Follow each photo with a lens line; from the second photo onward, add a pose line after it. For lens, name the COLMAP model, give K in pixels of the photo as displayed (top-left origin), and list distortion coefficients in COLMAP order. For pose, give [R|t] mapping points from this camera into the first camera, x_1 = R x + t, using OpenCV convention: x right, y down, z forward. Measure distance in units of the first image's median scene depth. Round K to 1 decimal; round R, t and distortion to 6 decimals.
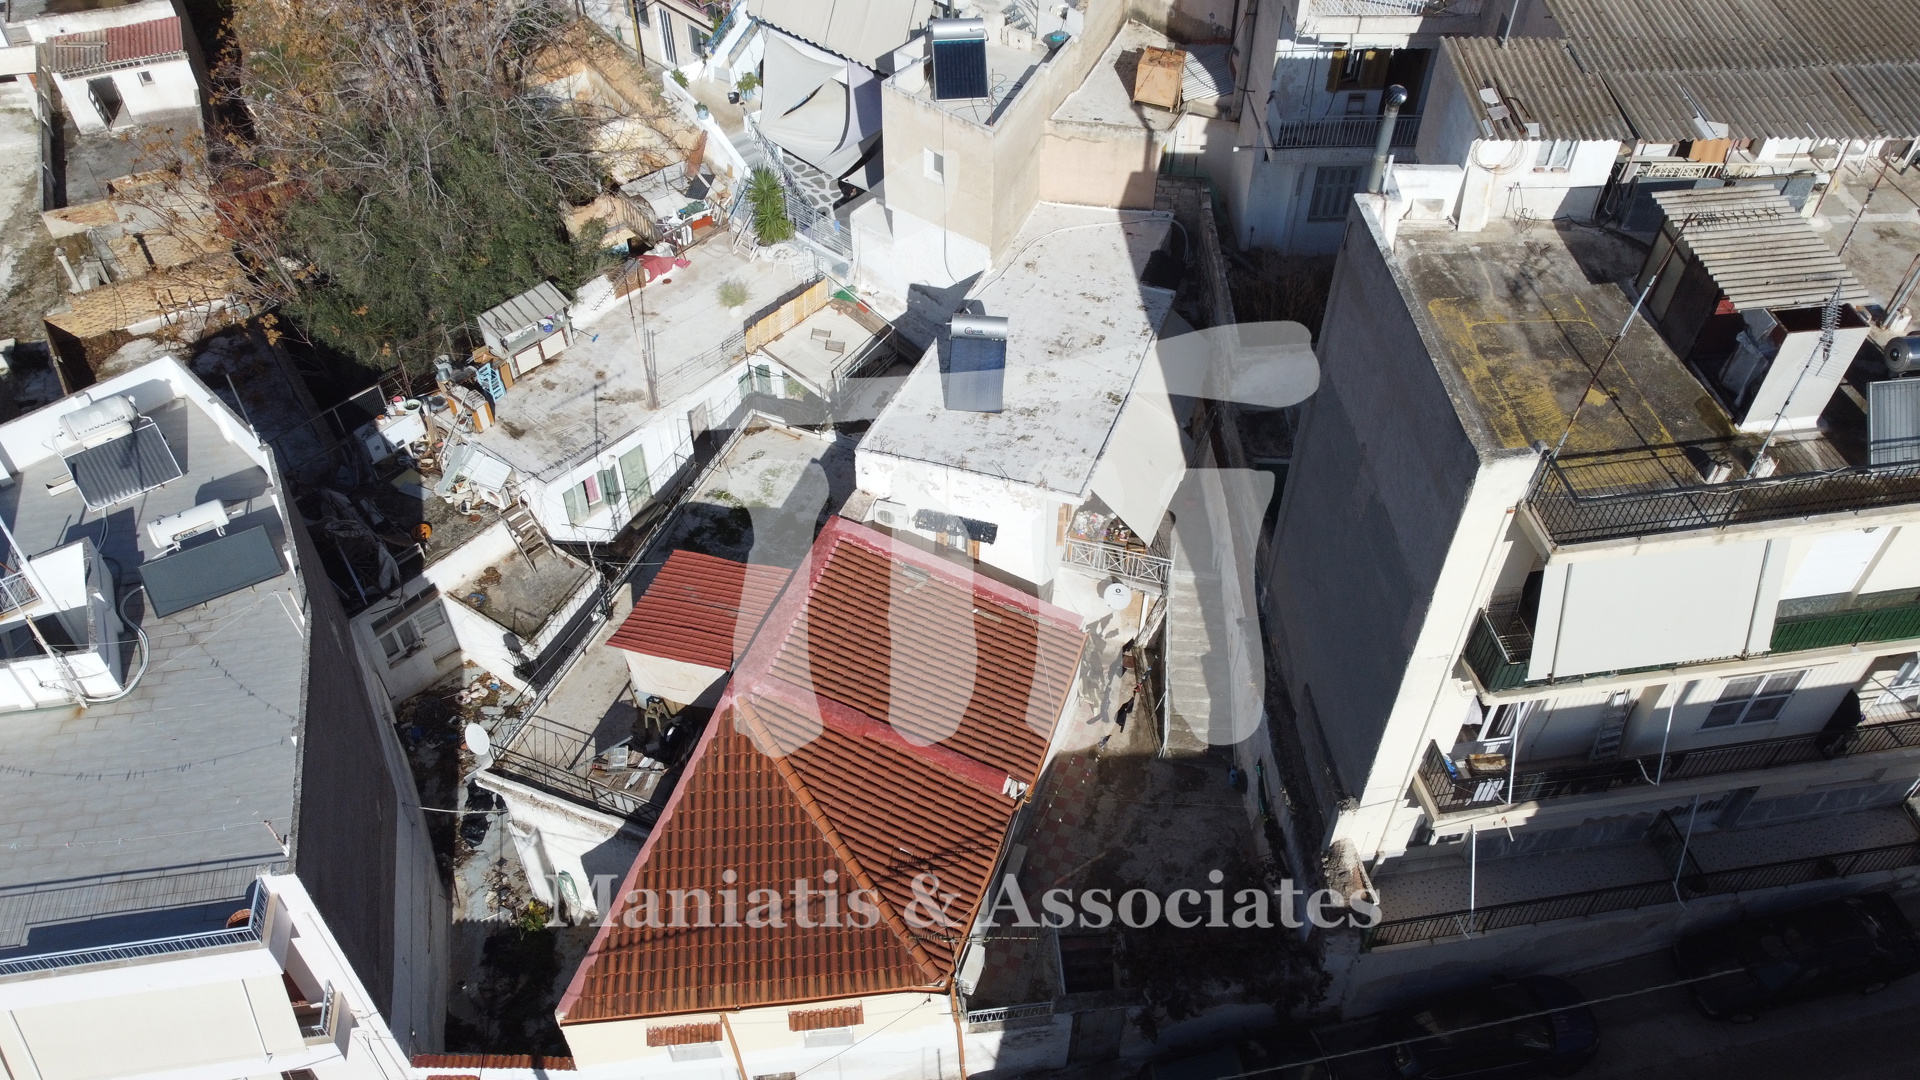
lens RADIAL K [[1430.8, 0, 964.5], [0, 1430.8, 545.3], [0, 0, 1]] dist [0.009229, -0.011476]
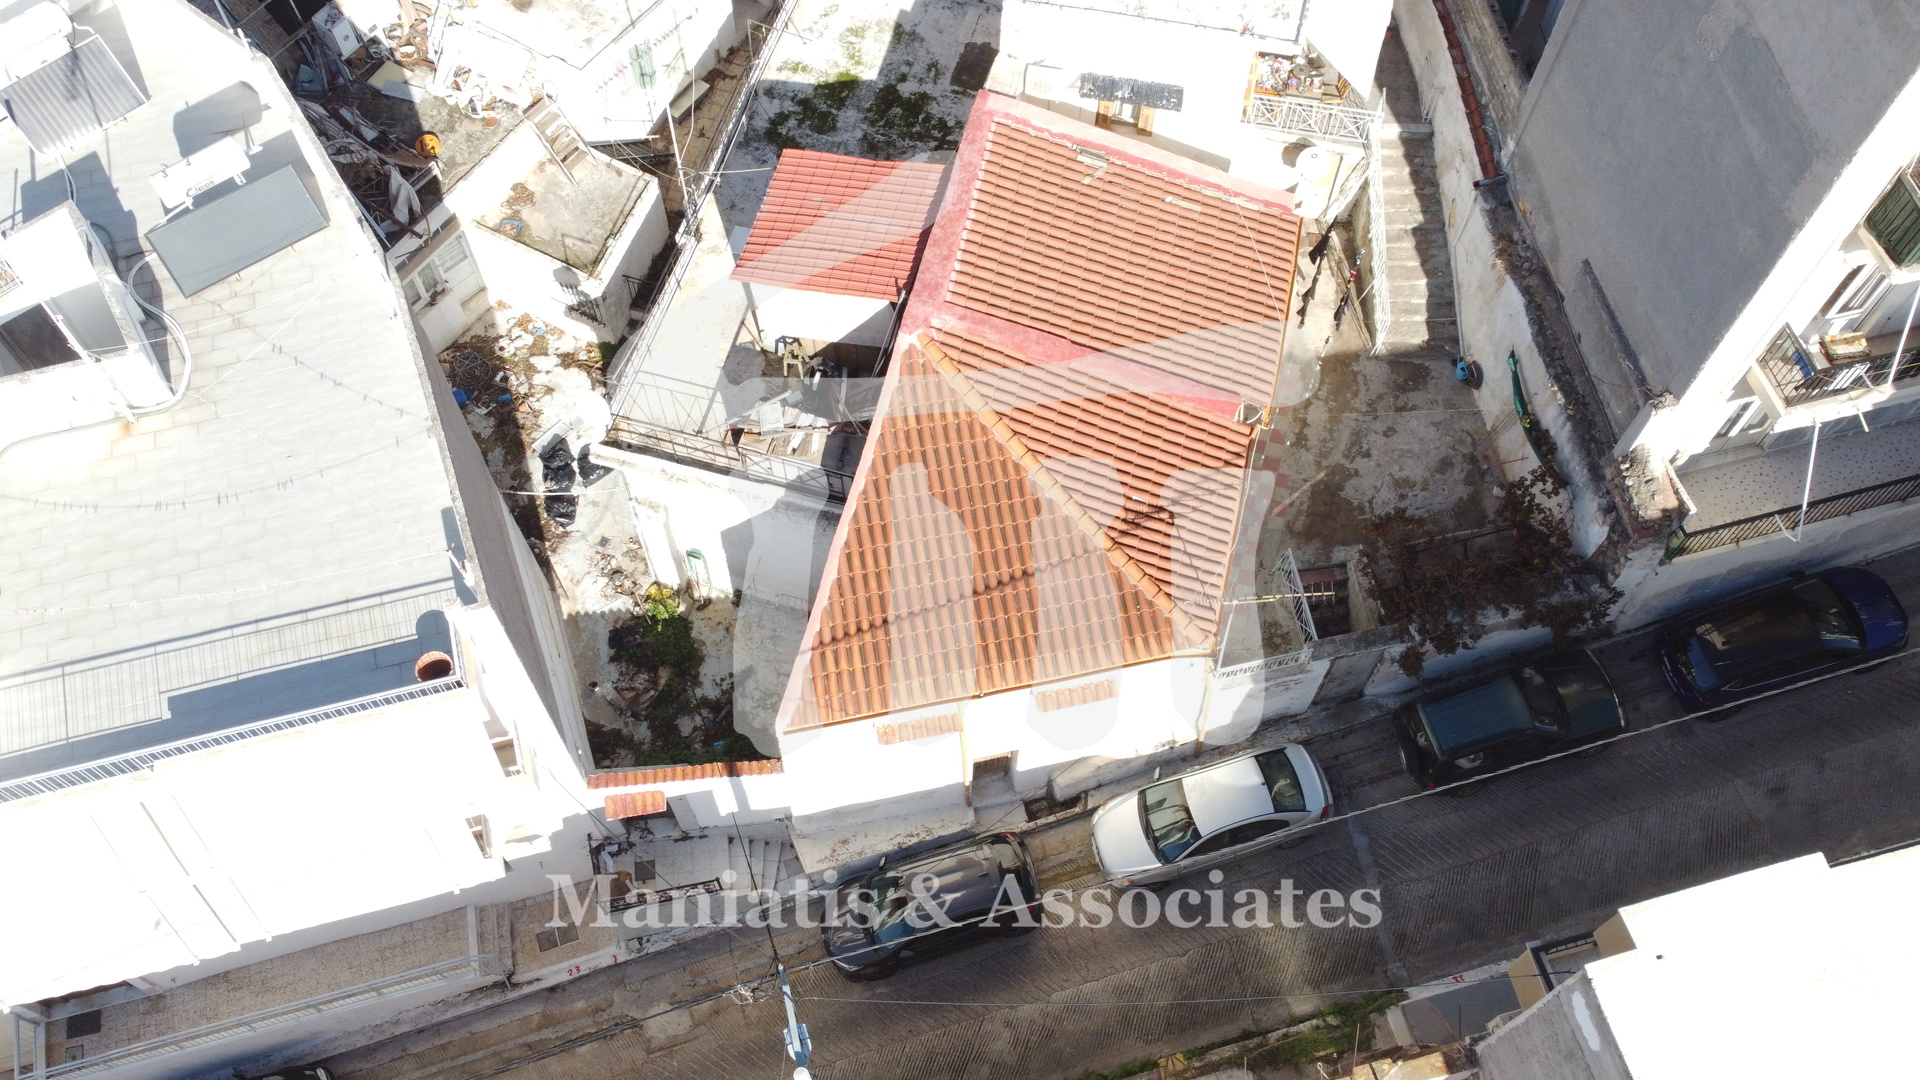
lens RADIAL K [[1652.6, 0, 967.1], [0, 1652.6, 541.3], [0, 0, 1]] dist [0.011284, -0.017023]
pose [[0.994219, -0.091281, 0.056532, -0.179141], [0.071890, 0.957022, 0.280964, -0.040807], [-0.079749, -0.275276, 0.958052, 0.053513]]
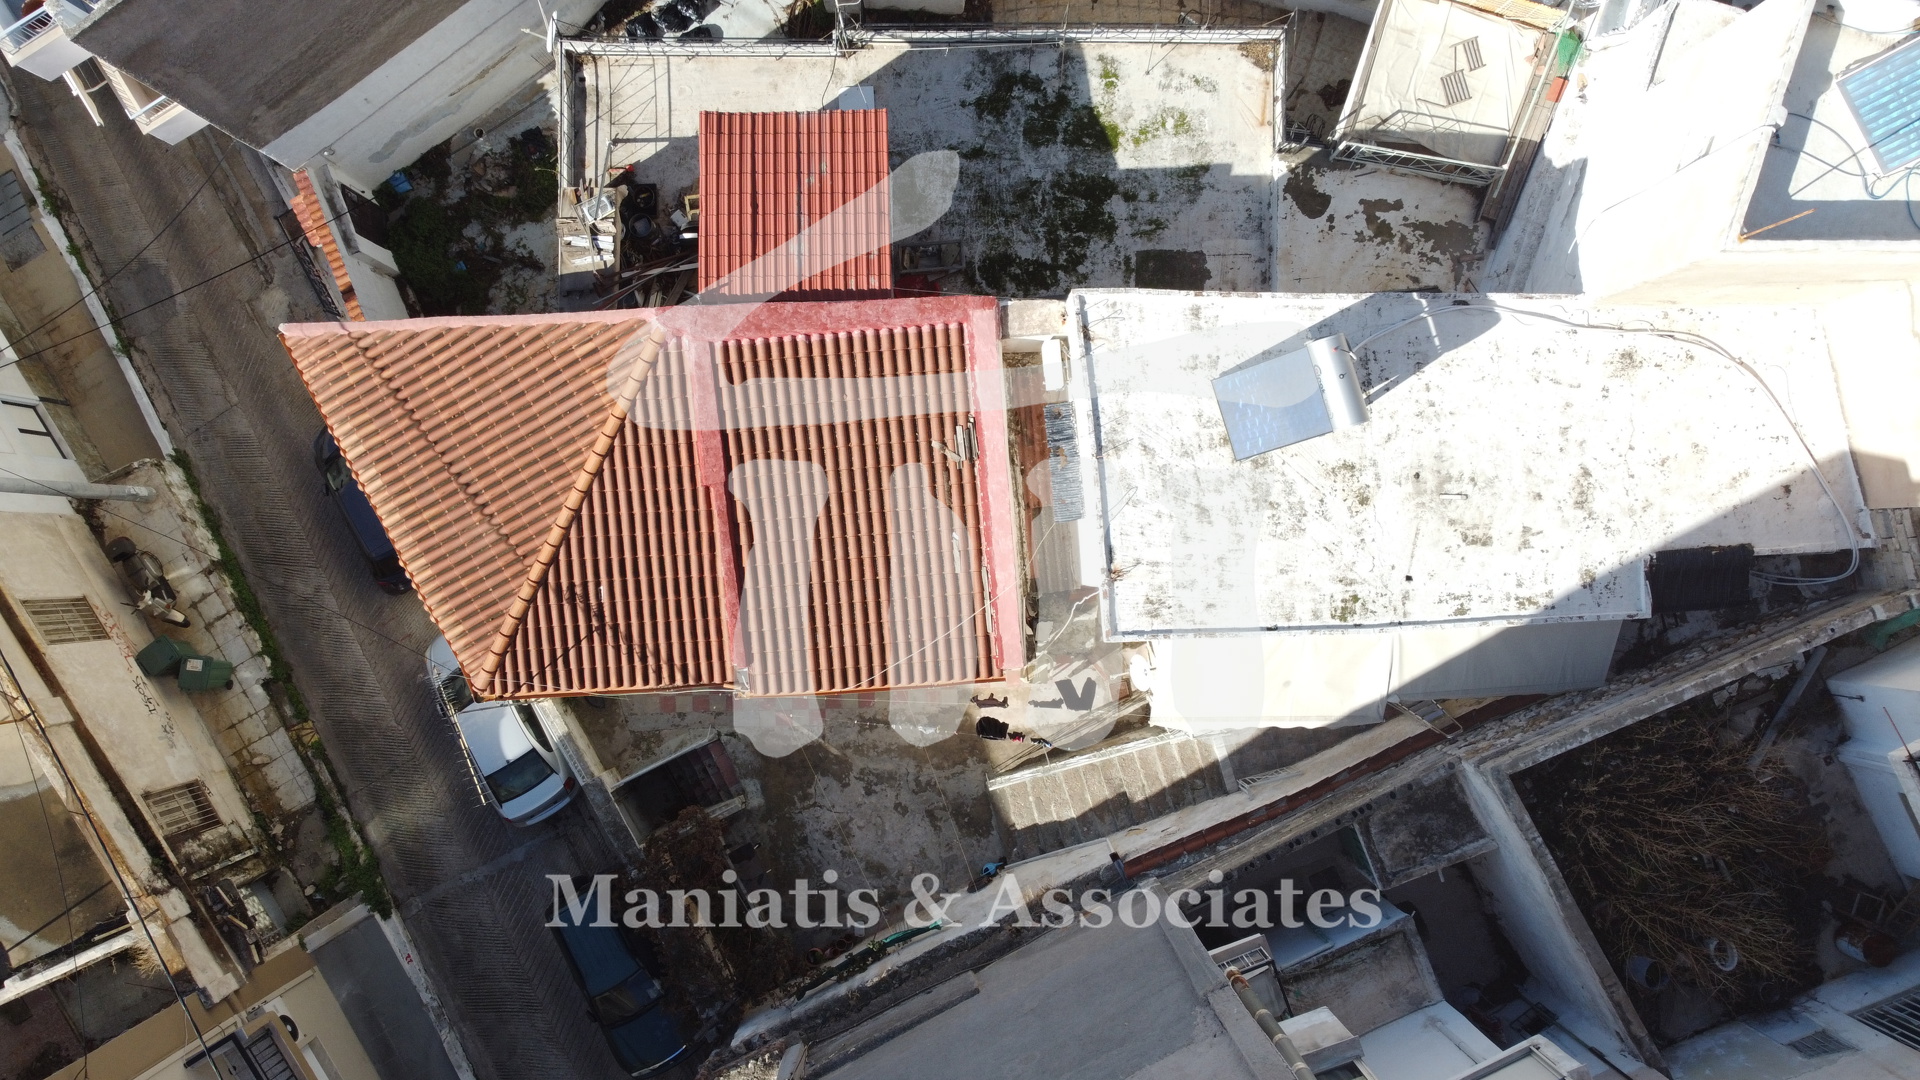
lens RADIAL K [[1438.1, 0, 966.4], [0, 1438.1, 546.7], [0, 0, 1]] dist [0.007076, -0.003015]
pose [[0.383627, 0.923446, -0.008811, 0.021122], [-0.672314, 0.285815, 0.682865, -0.465756], [0.633107, -0.256041, 0.730492, 0.462271]]
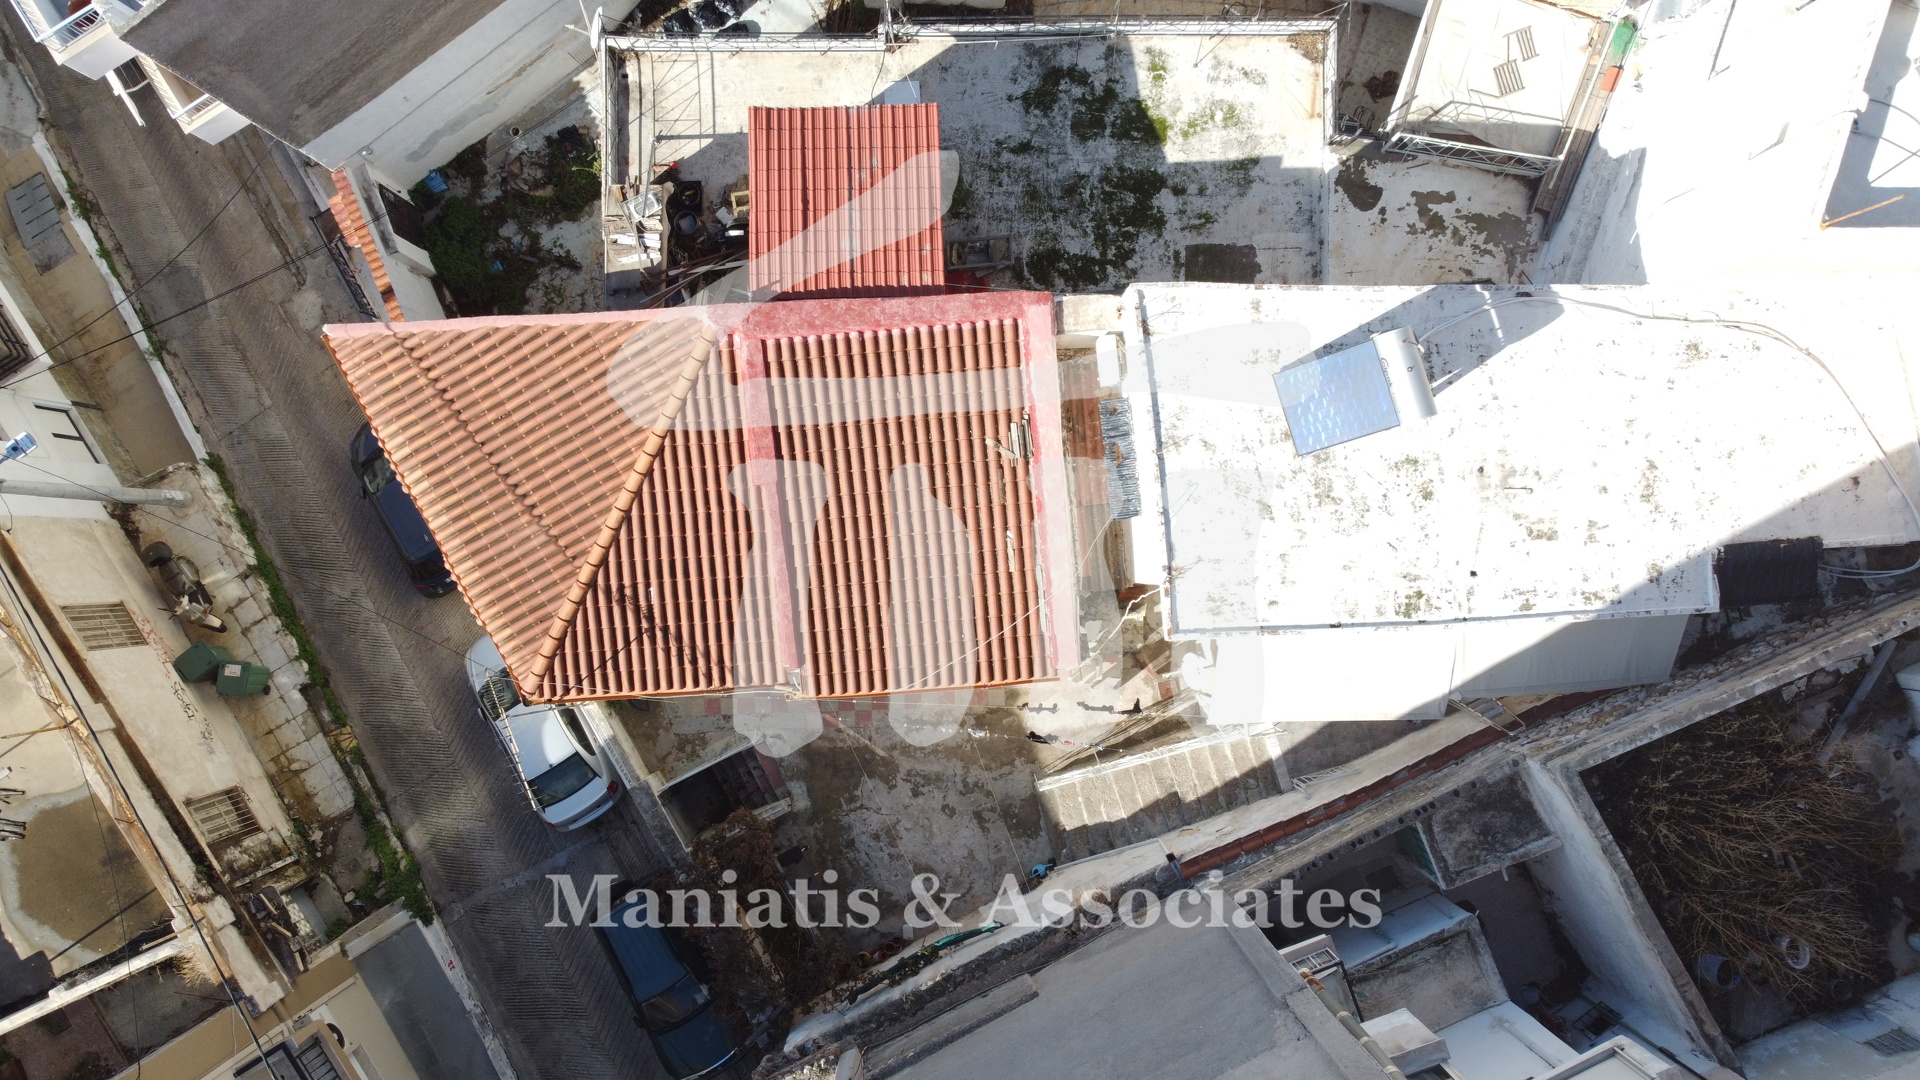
lens RADIAL K [[1438.1, 0, 965.4], [0, 1438.1, 548.0], [0, 0, 1]] dist [0.007076, -0.003015]
pose [[0.390120, 0.920726, -0.008385, 0.010991], [-0.670423, 0.290283, 0.682839, -0.440757], [0.631141, -0.260768, 0.730521, 0.449786]]
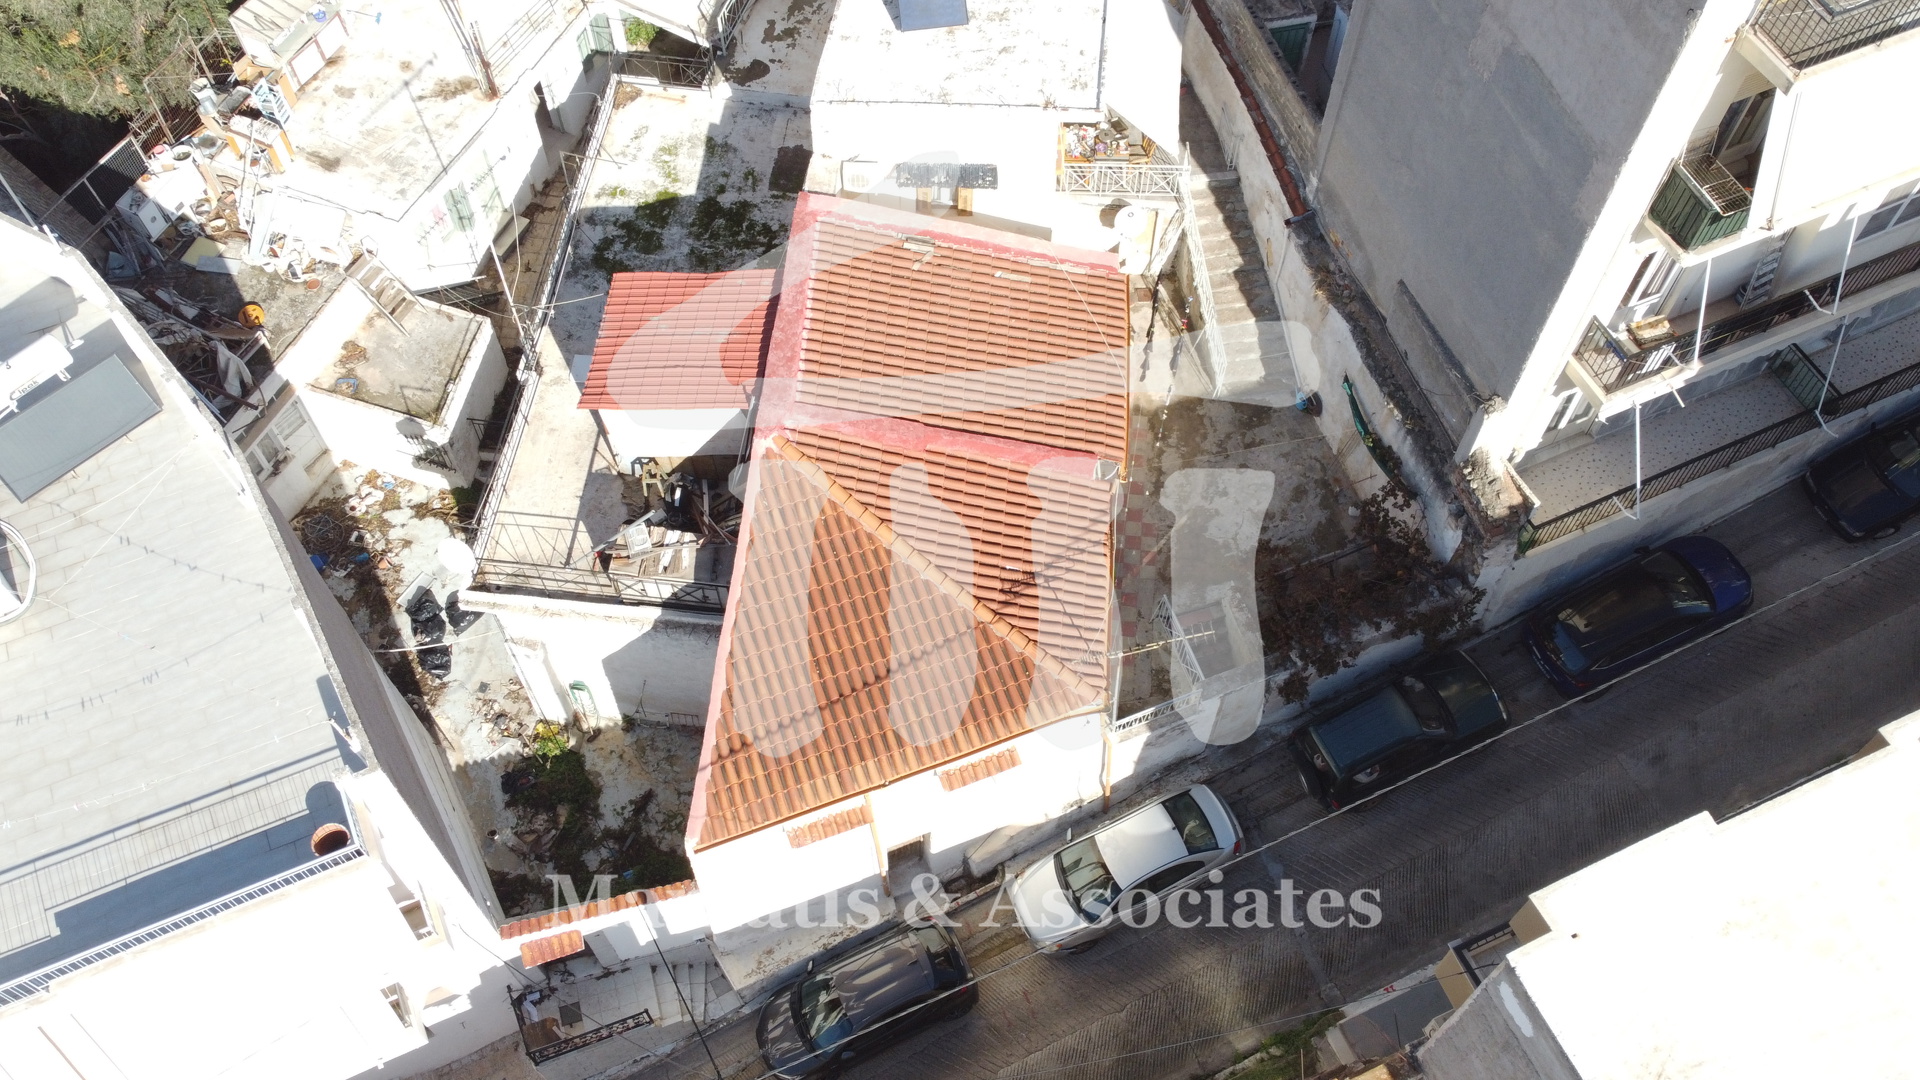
lens RADIAL K [[1656.9, 0, 963.6], [0, 1656.9, 543.4], [0, 0, 1]] dist [0.004190, -0.006962]
pose [[0.963958, -0.226691, 0.139267, -0.183441], [0.188380, 0.951199, 0.244404, -0.044919], [-0.187875, -0.209360, 0.959621, 0.044021]]
